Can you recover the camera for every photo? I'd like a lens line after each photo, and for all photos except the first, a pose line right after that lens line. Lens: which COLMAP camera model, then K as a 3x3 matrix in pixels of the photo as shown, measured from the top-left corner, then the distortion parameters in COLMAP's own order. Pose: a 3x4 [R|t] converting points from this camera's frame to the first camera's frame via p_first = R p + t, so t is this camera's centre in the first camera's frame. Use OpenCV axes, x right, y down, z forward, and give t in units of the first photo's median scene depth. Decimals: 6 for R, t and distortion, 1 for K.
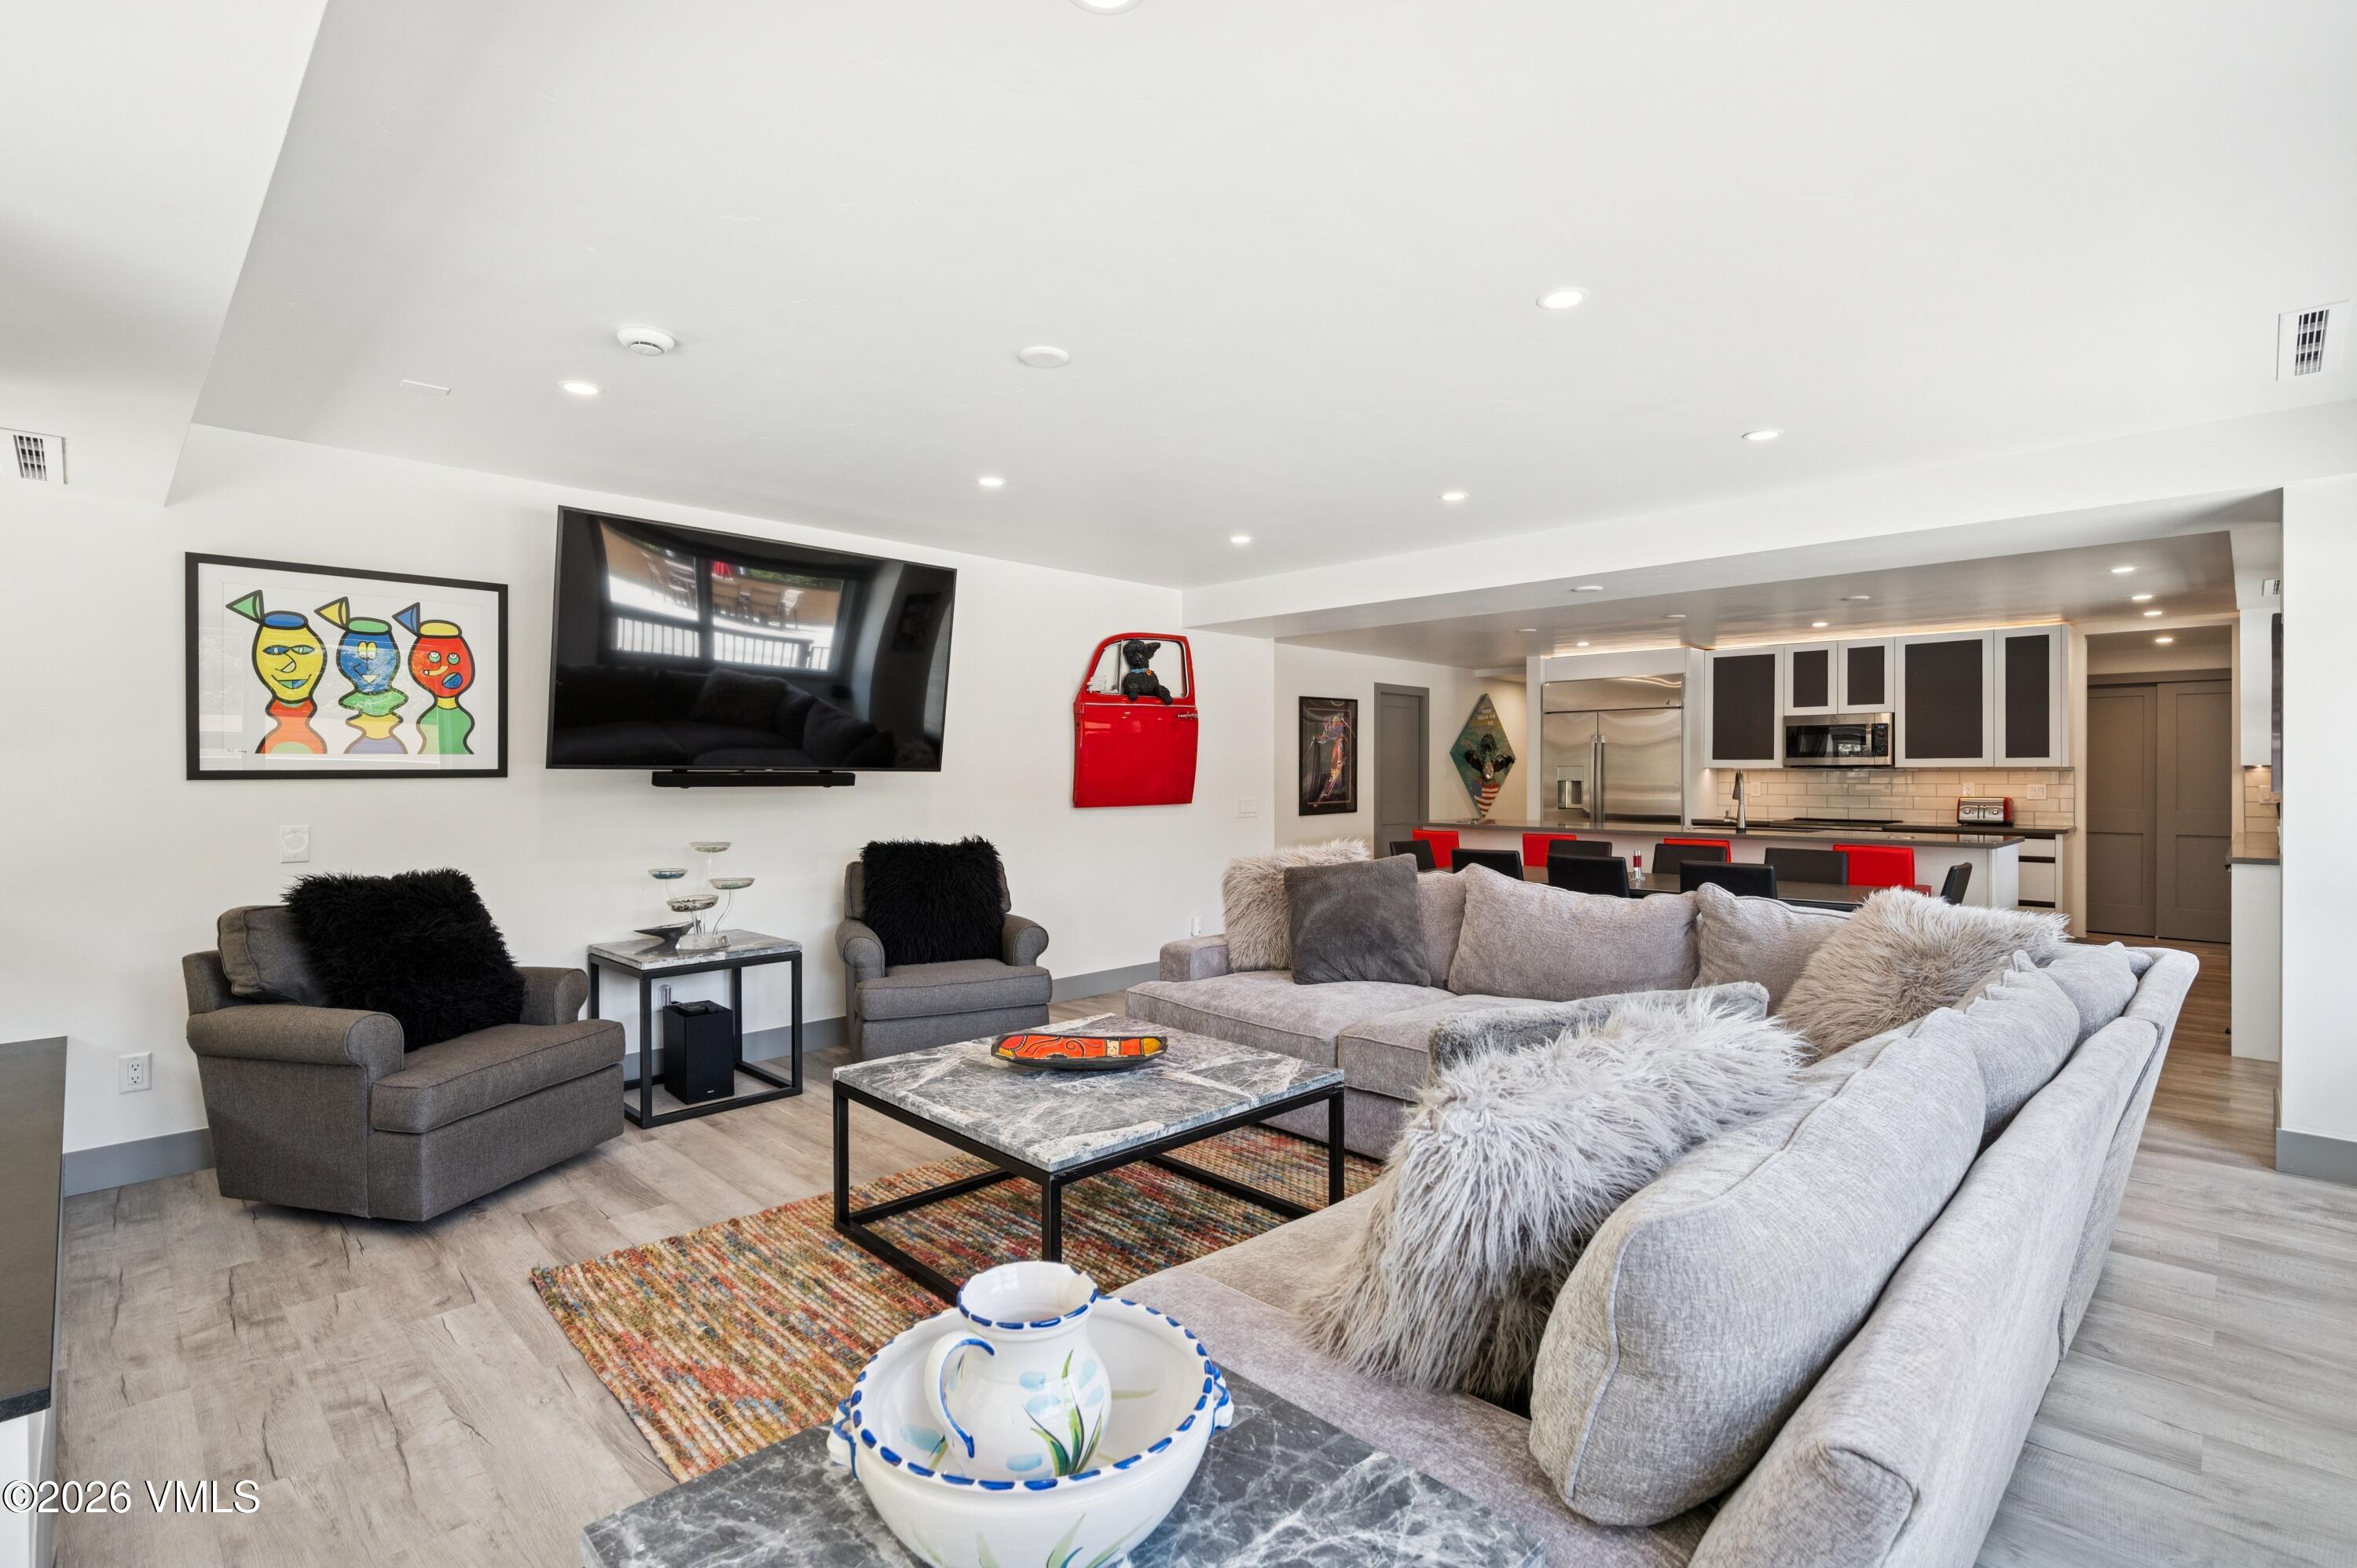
lens RADIAL K [[1106.3, 0, 1180.5], [0, 1106.3, 771.4], [0, 0, 1]] dist [-0.001951, -0.000236]
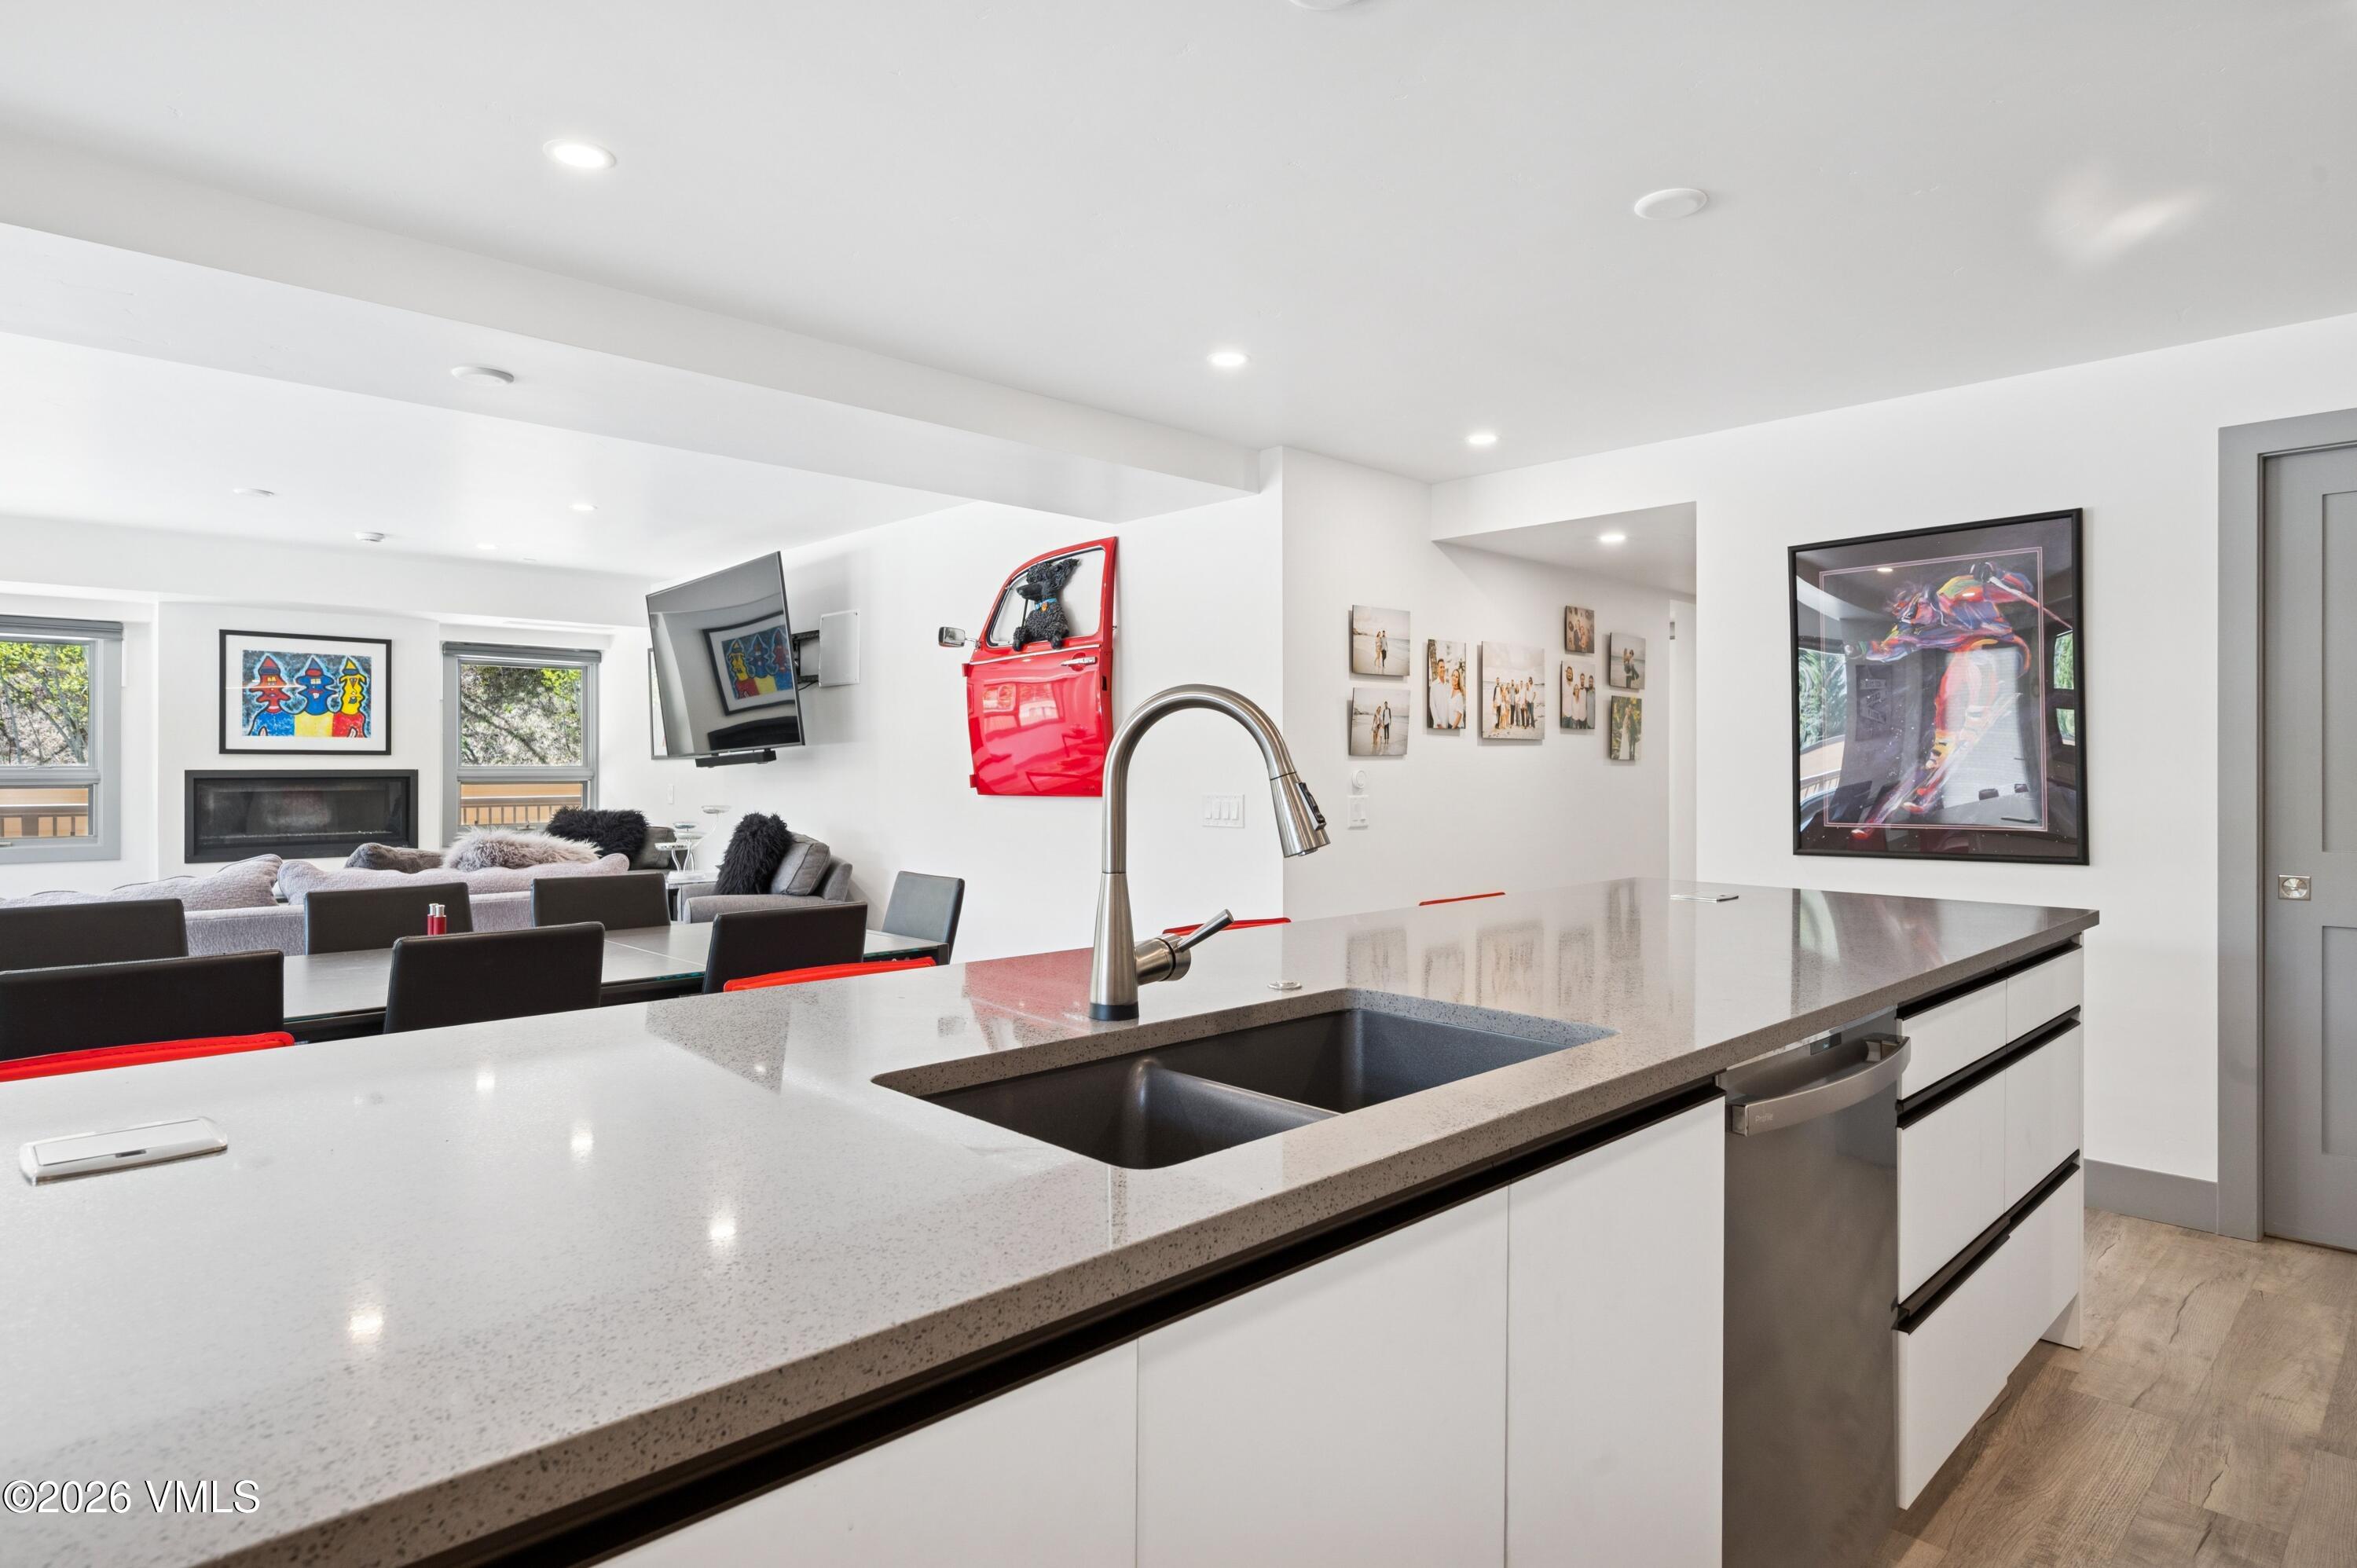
lens RADIAL K [[1265.3, 0, 1181.6], [0, 1265.3, 760.5], [0, 0, 1]] dist [-0.010792, -0.000929]
pose [[-0.019734, -0.003447, -0.999799, 0.783319], [0.003557, 0.999987, -0.003518, 0.011193], [0.999799, -0.003626, -0.019721, 1.124812]]
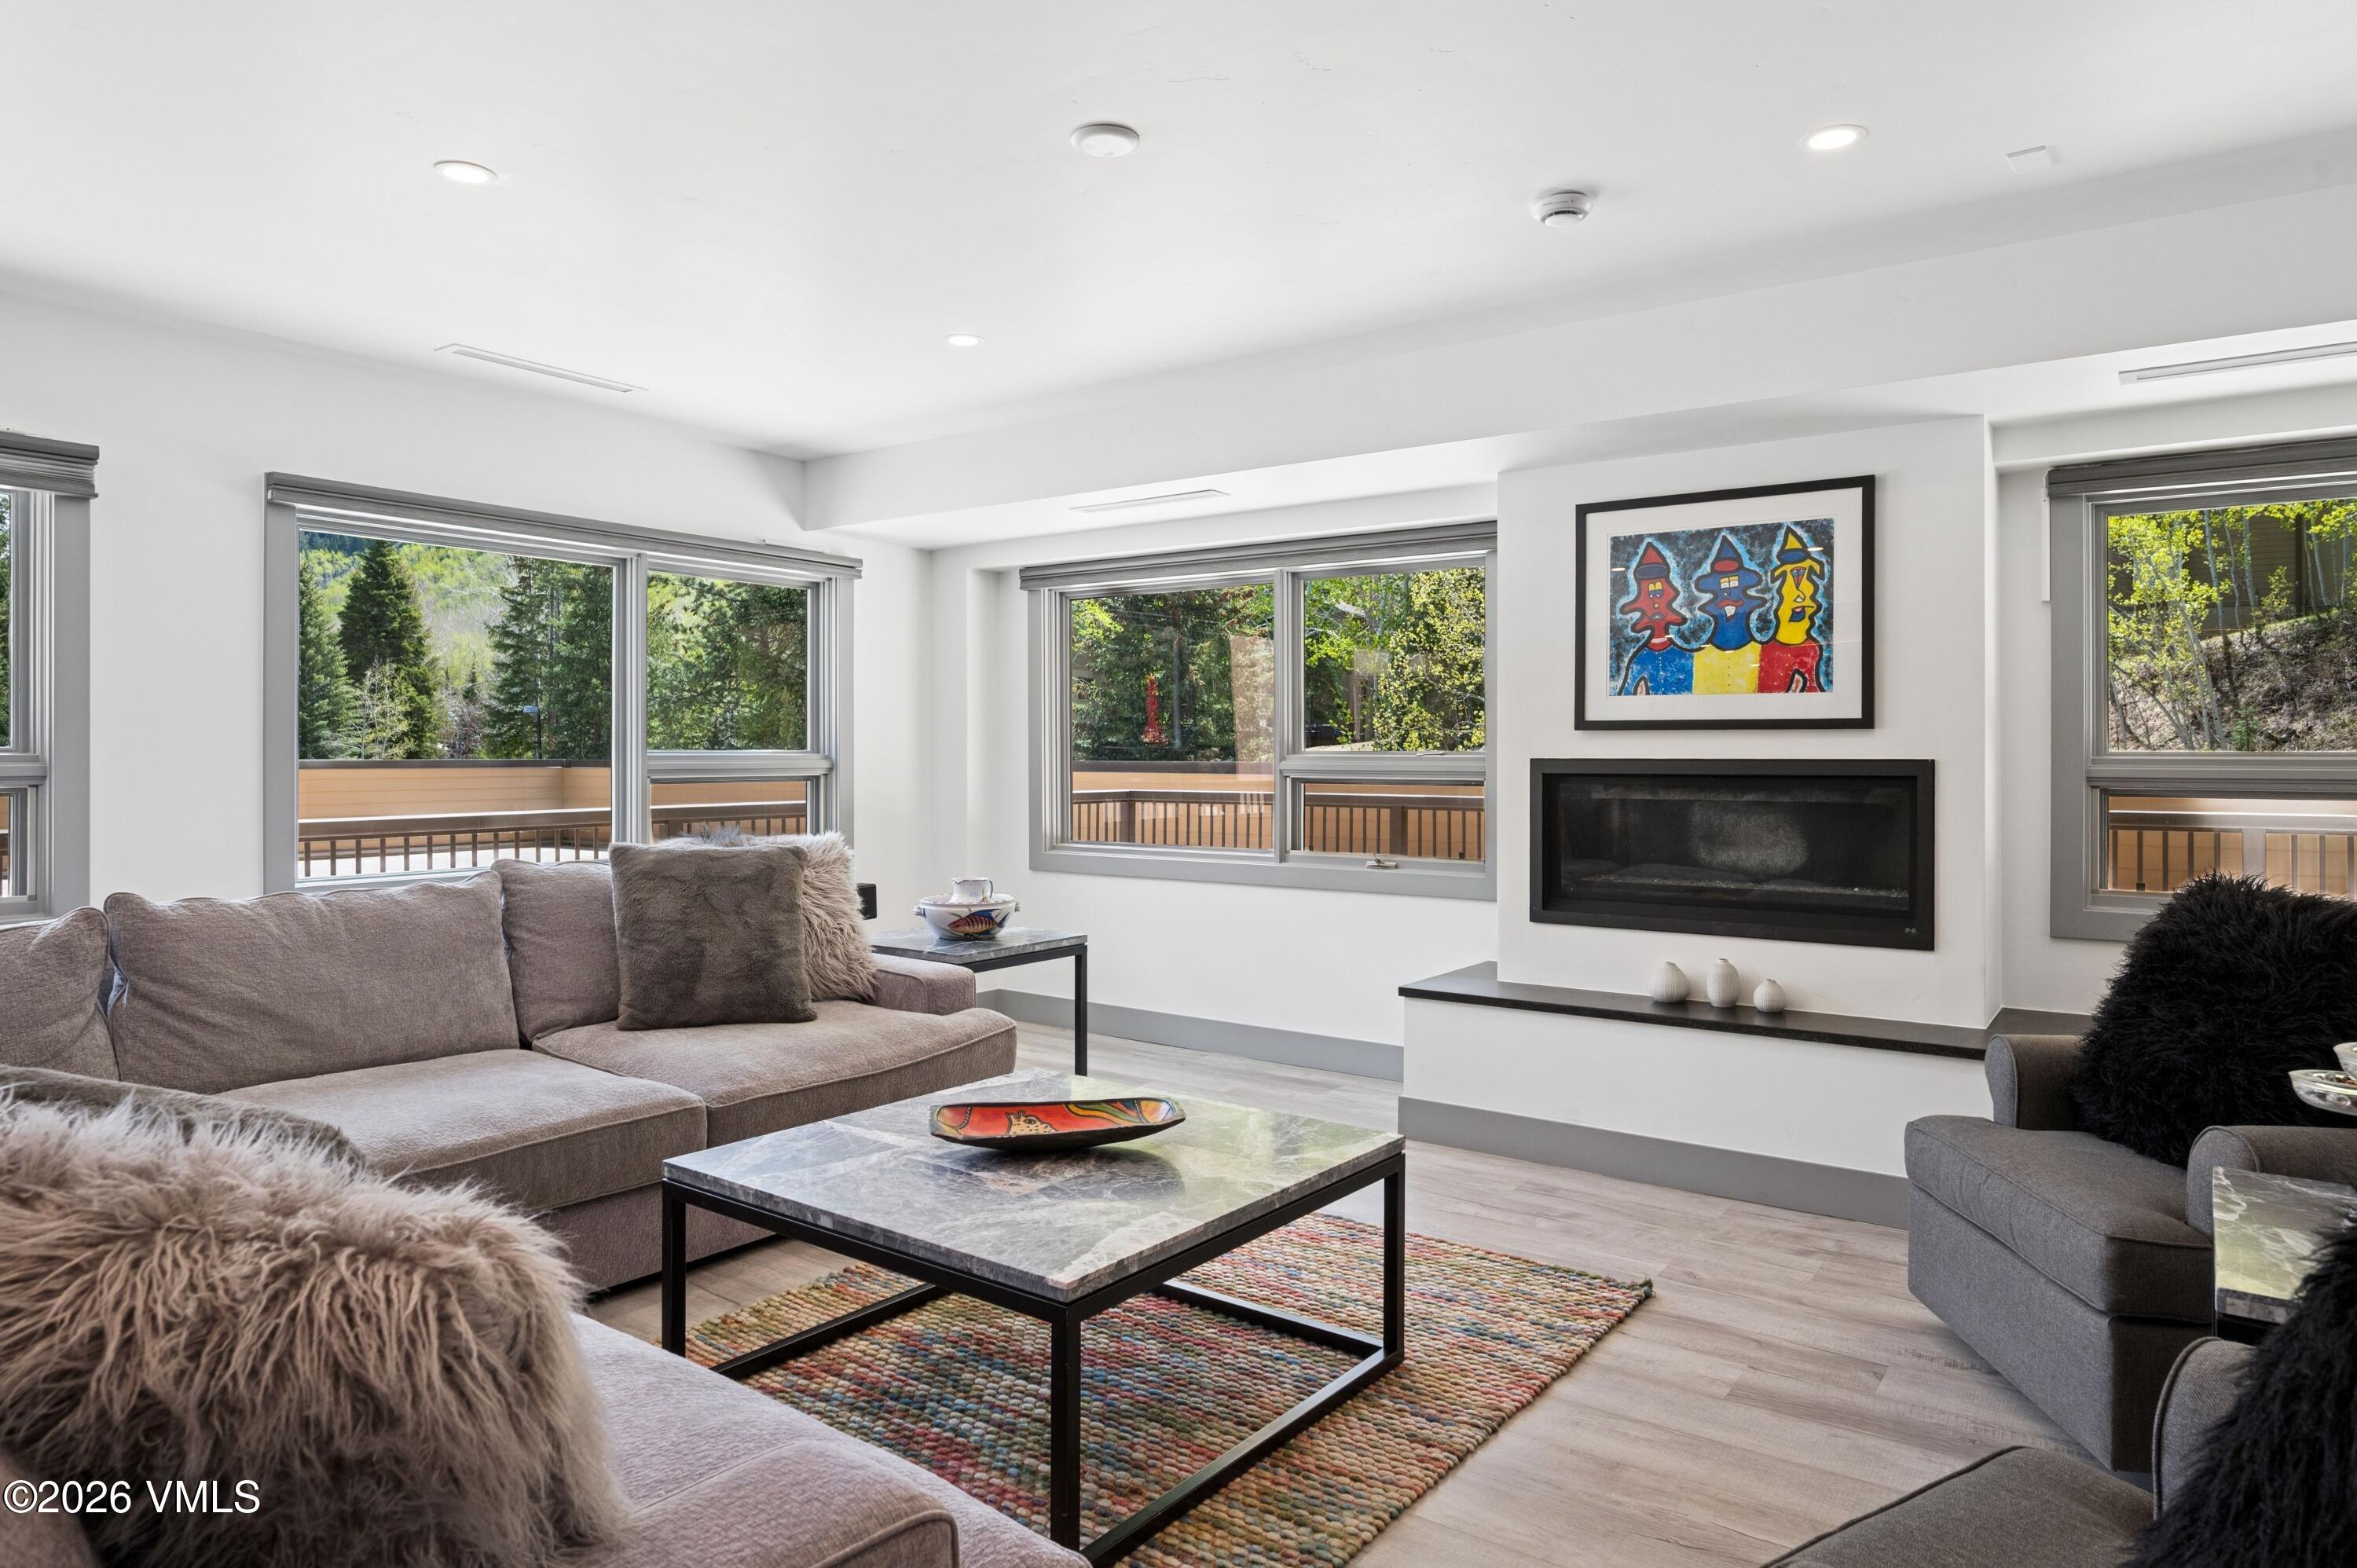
lens RADIAL K [[1414.8, 0, 1180.1], [0, 1414.8, 751.1], [0, 0, 1]] dist [-0.007220, 0.003340]
pose [[-0.987449, -0.000824, -0.157938, -0.012977], [-0.000048, 0.999988, -0.004913, 0.012100], [0.157940, -0.004844, -0.987437, 0.904237]]
